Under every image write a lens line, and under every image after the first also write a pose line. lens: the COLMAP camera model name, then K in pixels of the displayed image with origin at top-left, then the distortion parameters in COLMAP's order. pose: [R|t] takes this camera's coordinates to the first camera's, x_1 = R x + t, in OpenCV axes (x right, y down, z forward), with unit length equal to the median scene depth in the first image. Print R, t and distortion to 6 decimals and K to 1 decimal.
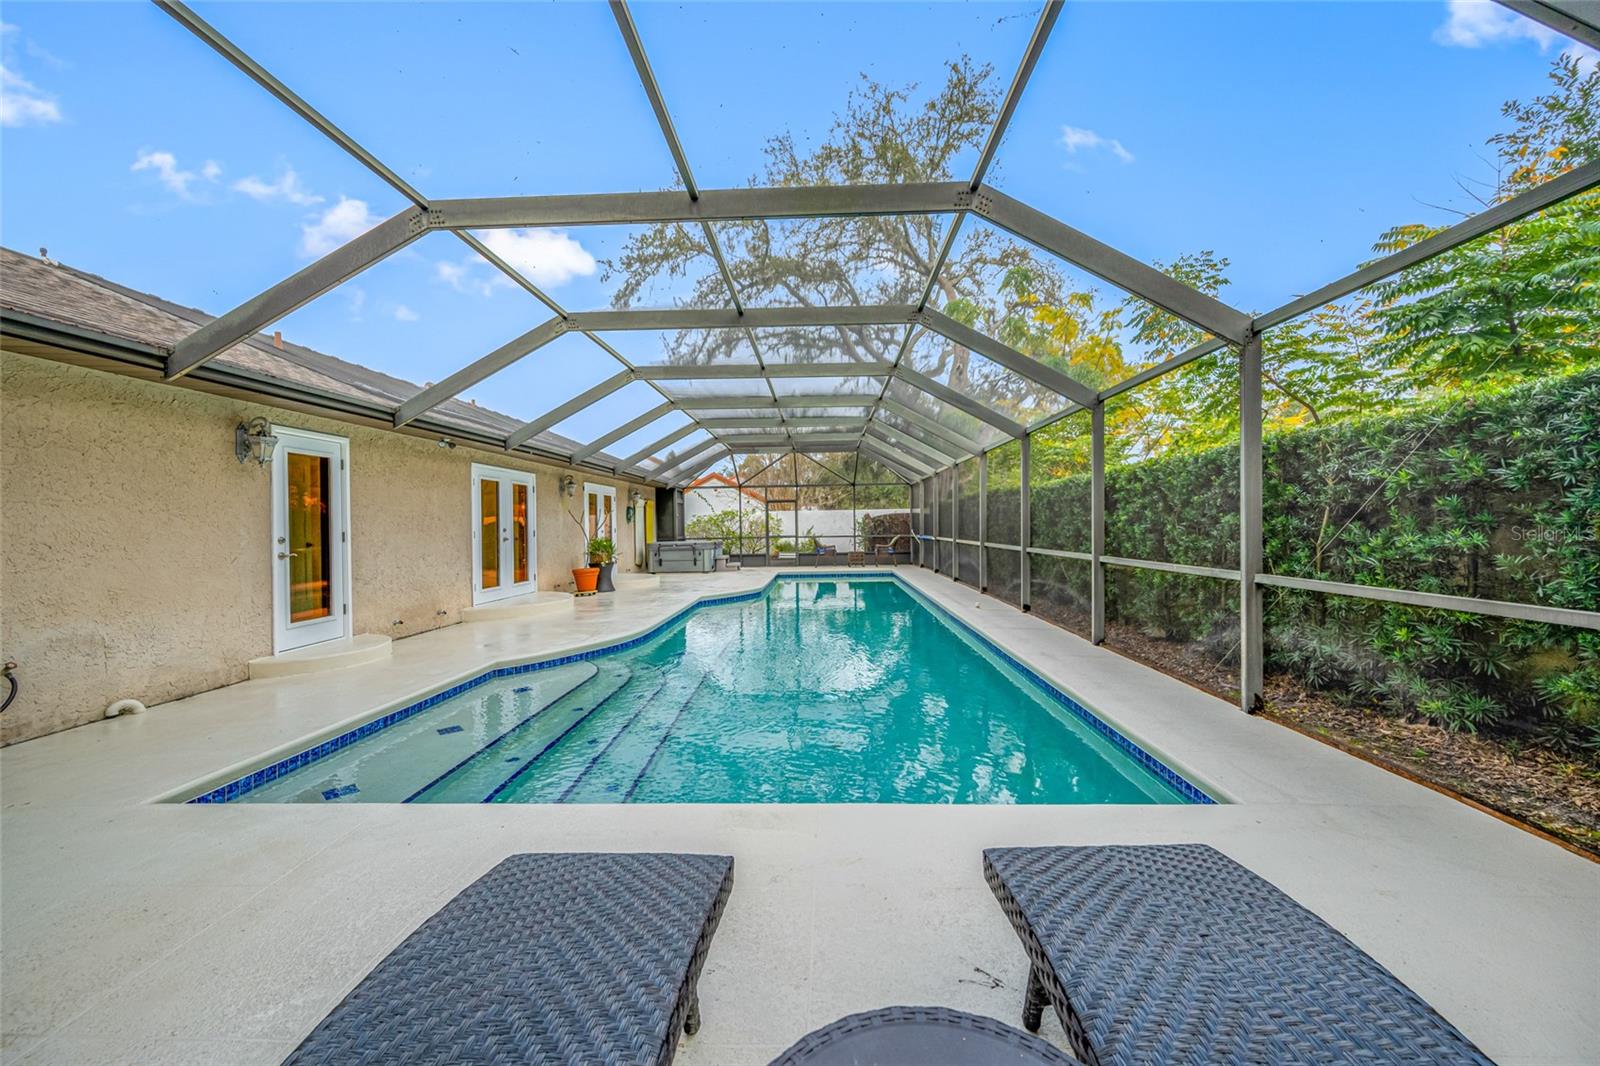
lens RADIAL K [[629.6, 0, 803.1], [0, 629.6, 528.1], [0, 0, 1]] dist [0.001402, 0.000042]
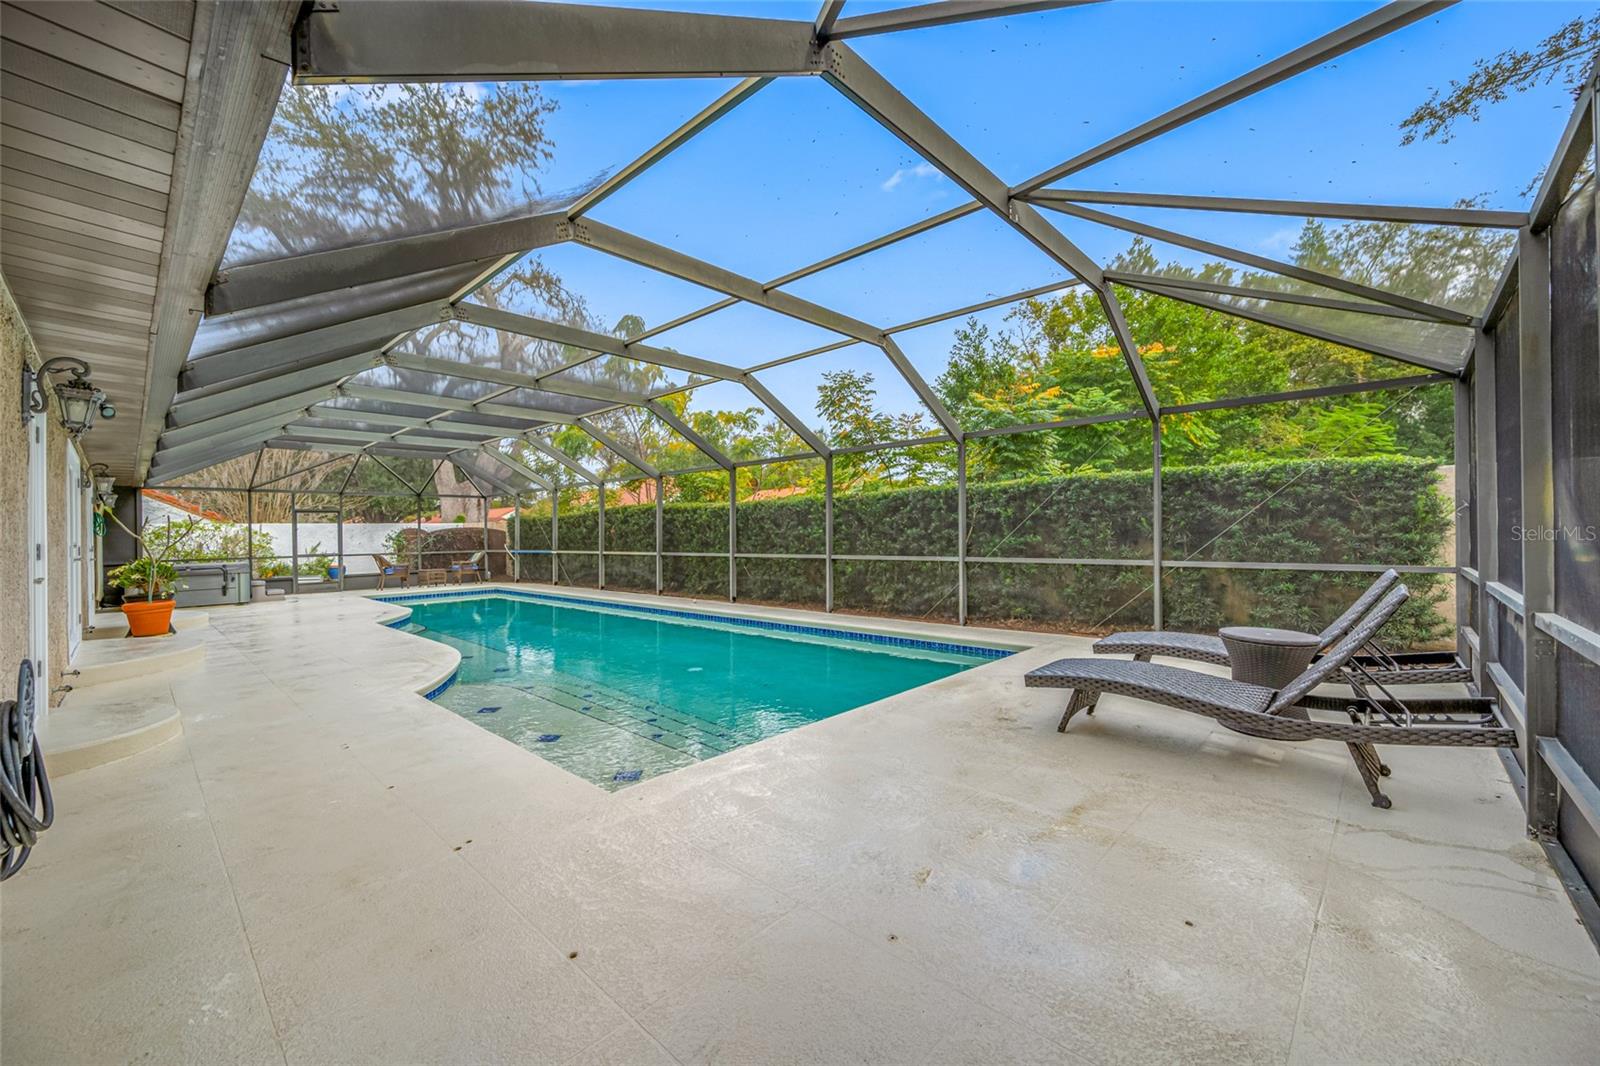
lens RADIAL K [[630.8, 0, 802.3], [0, 630.8, 532.4], [0, 0, 1]] dist [-0.001048, -0.000029]
pose [[0.663392, 0.006029, 0.748247, -0.245850], [0.009799, 0.999812, -0.016744, 0.004426], [-0.748207, 0.018440, 0.663209, 0.010013]]
